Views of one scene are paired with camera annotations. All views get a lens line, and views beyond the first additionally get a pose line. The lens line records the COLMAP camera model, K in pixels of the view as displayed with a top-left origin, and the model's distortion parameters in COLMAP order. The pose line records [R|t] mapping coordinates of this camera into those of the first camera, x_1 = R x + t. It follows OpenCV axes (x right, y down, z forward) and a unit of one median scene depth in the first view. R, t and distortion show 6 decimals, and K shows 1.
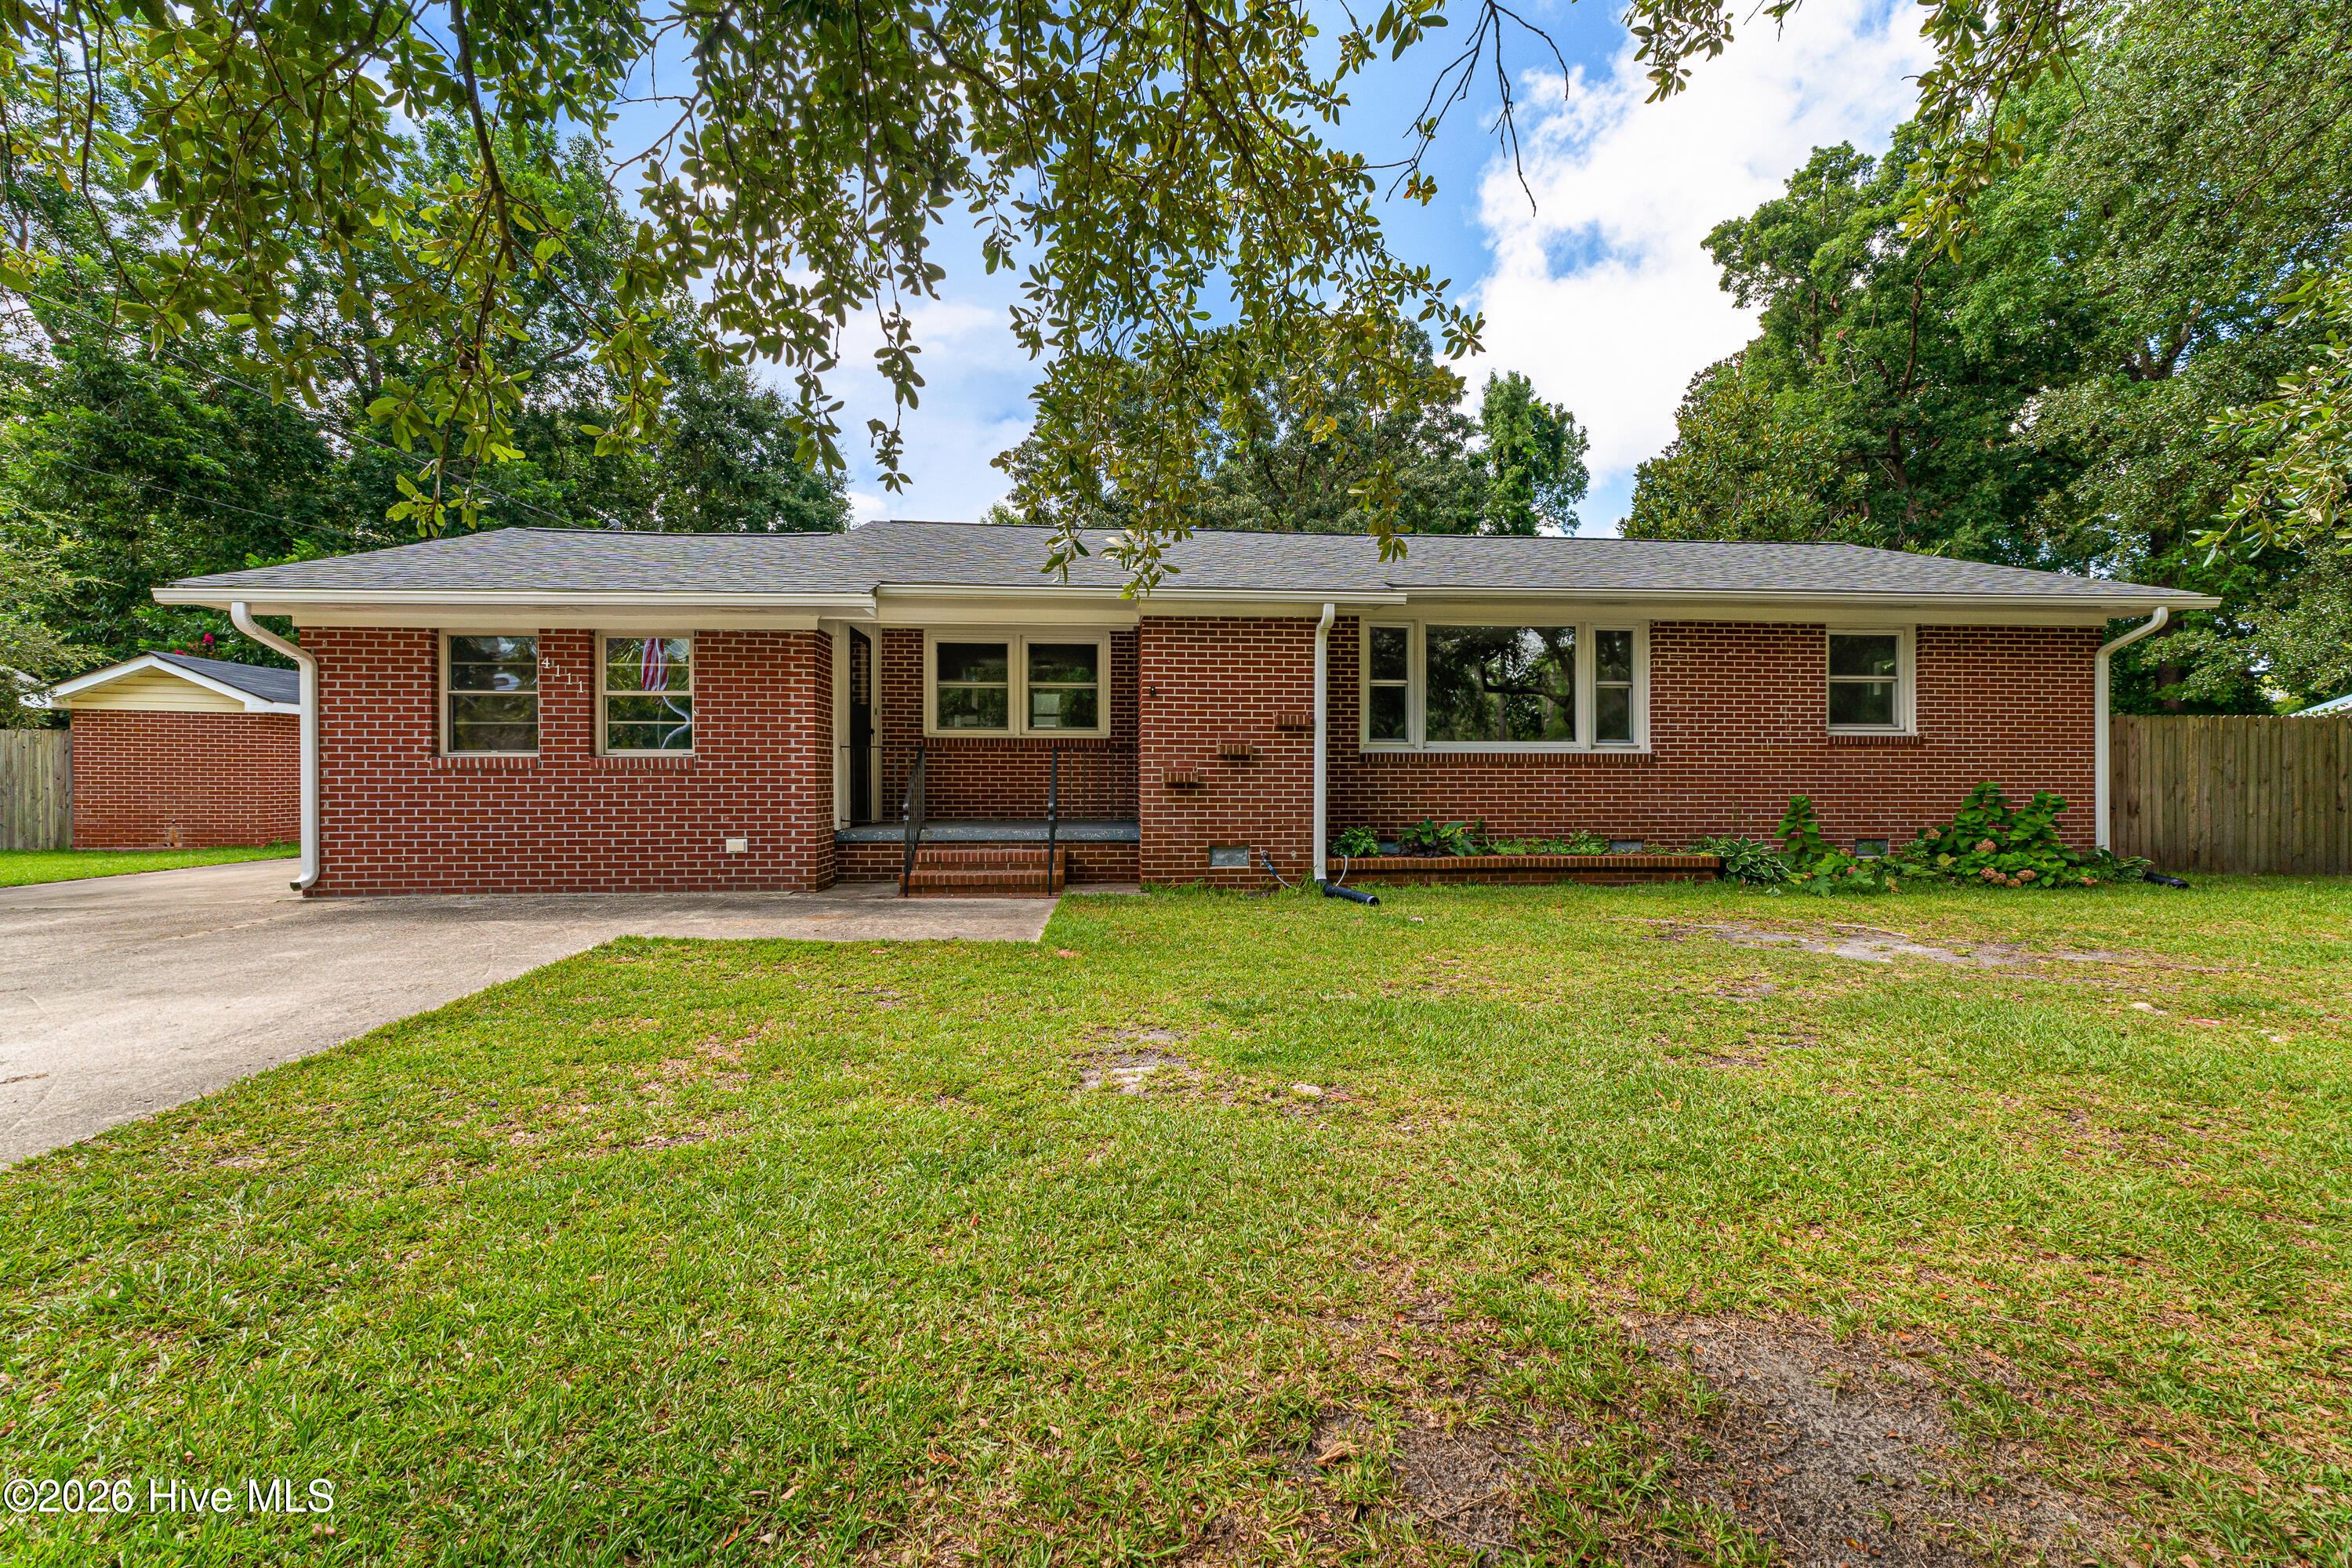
lens RADIAL K [[1007.1, 0, 1208.7], [0, 1007.1, 780.5], [0, 0, 1]] dist [0.003759, 0.000369]
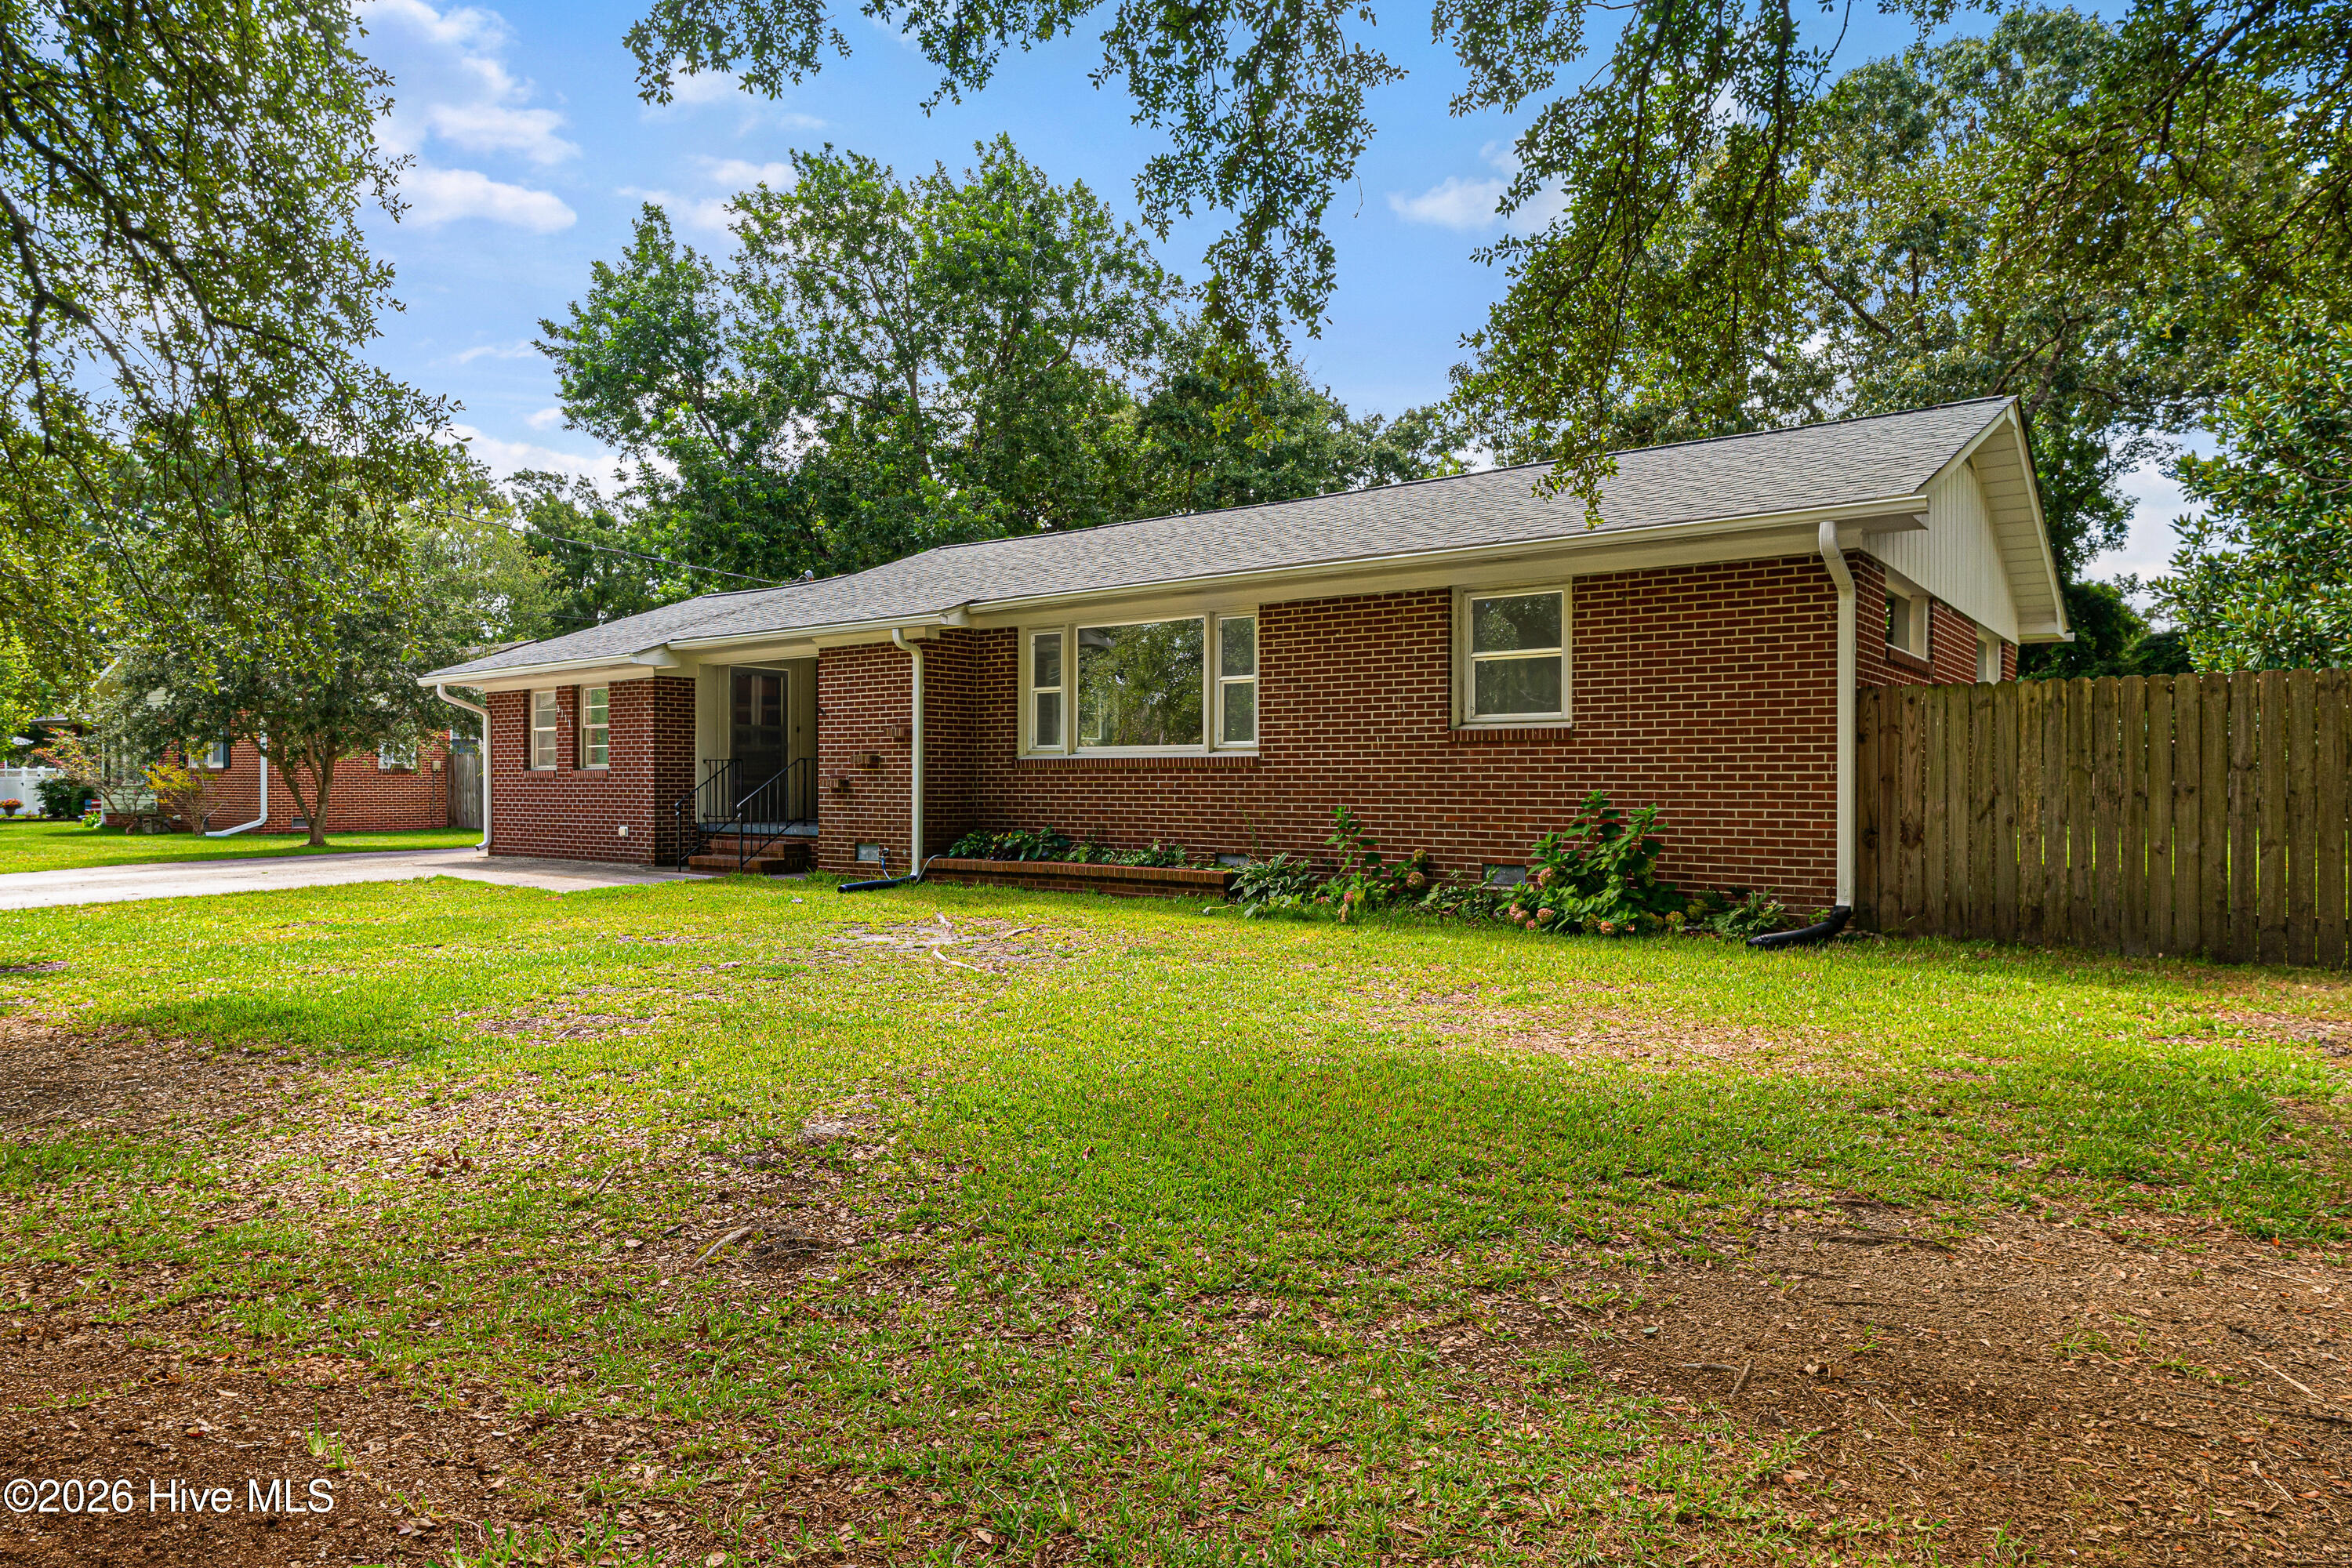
lens RADIAL K [[1385.4, 0, 1136.3], [0, 1385.4, 779.5], [0, 0, 1]] dist [-0.012081, 0.000847]
pose [[0.738595, -0.001189, -0.674148, 1.225382], [-0.004188, 0.999971, -0.006352, 0.001570], [0.674136, 0.007514, 0.738569, 0.037634]]
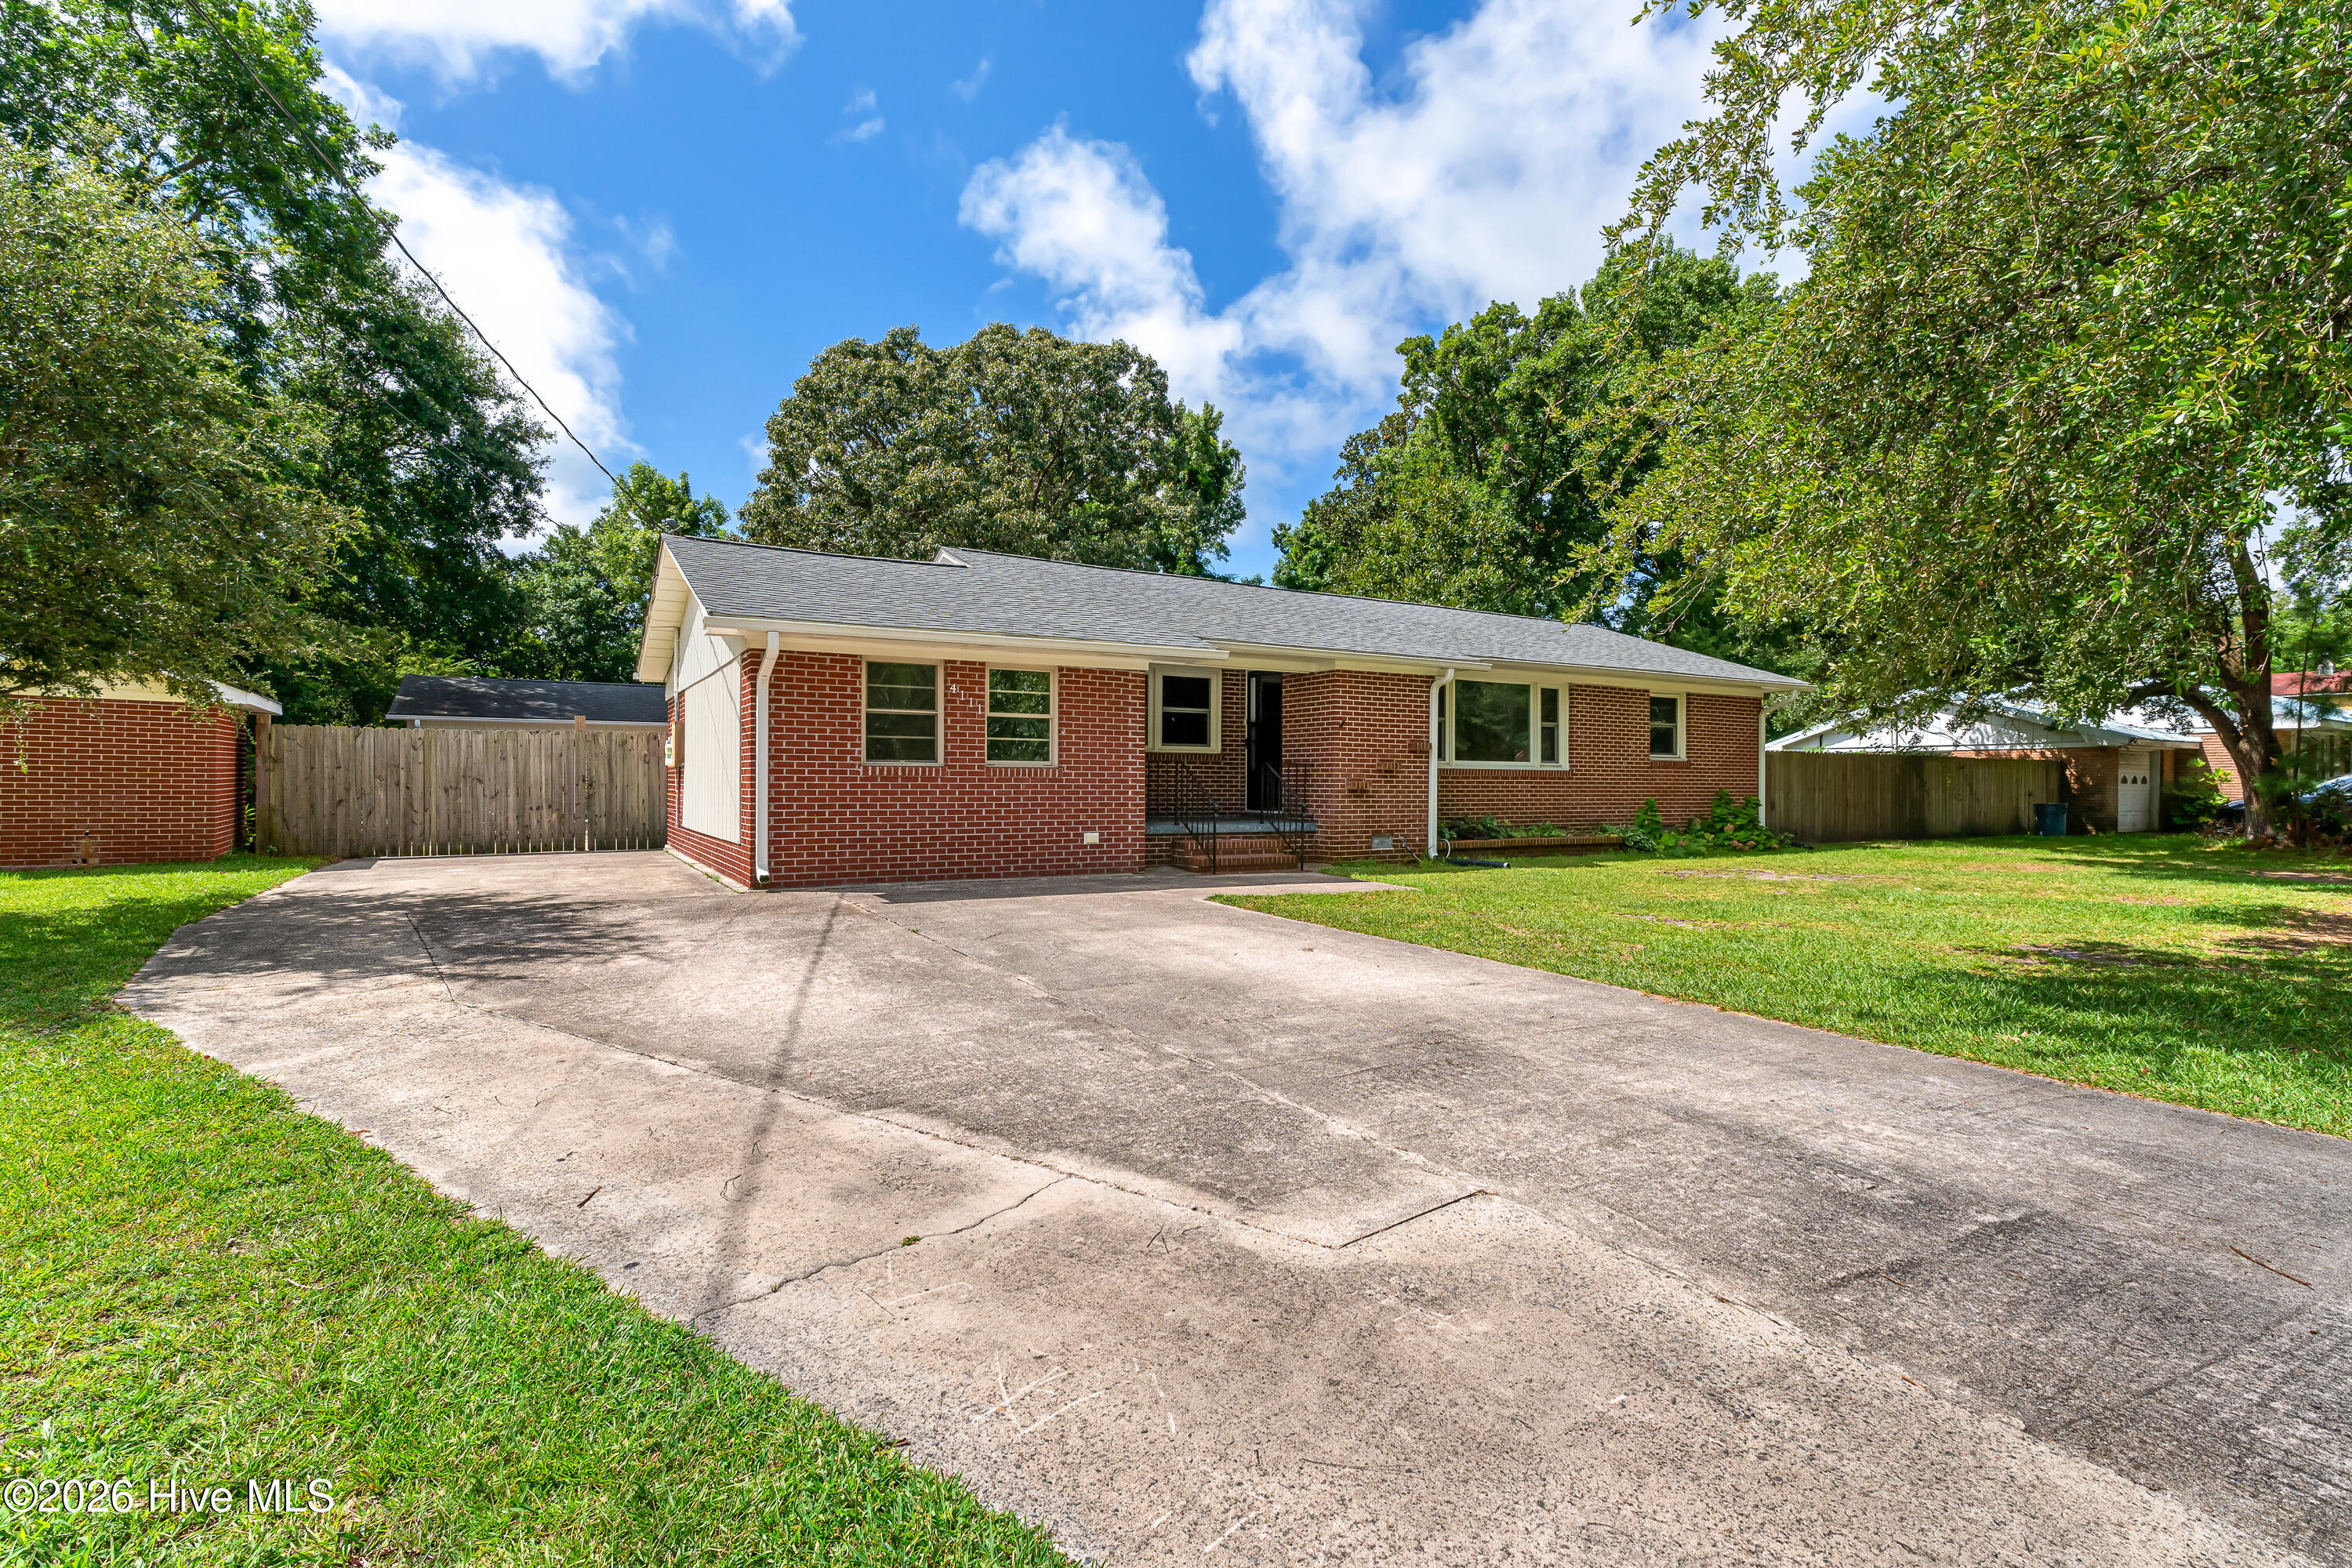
lens RADIAL K [[1120.9, 0, 1176.0], [0, 1120.9, 784.0], [0, 0, 1]] dist [-0.002973, -0.000513]
pose [[0.899297, 0.004556, 0.437314, -0.876247], [-0.004905, 0.999988, -0.000332, -0.003266], [-0.437310, -0.001846, 0.899309, -0.275607]]
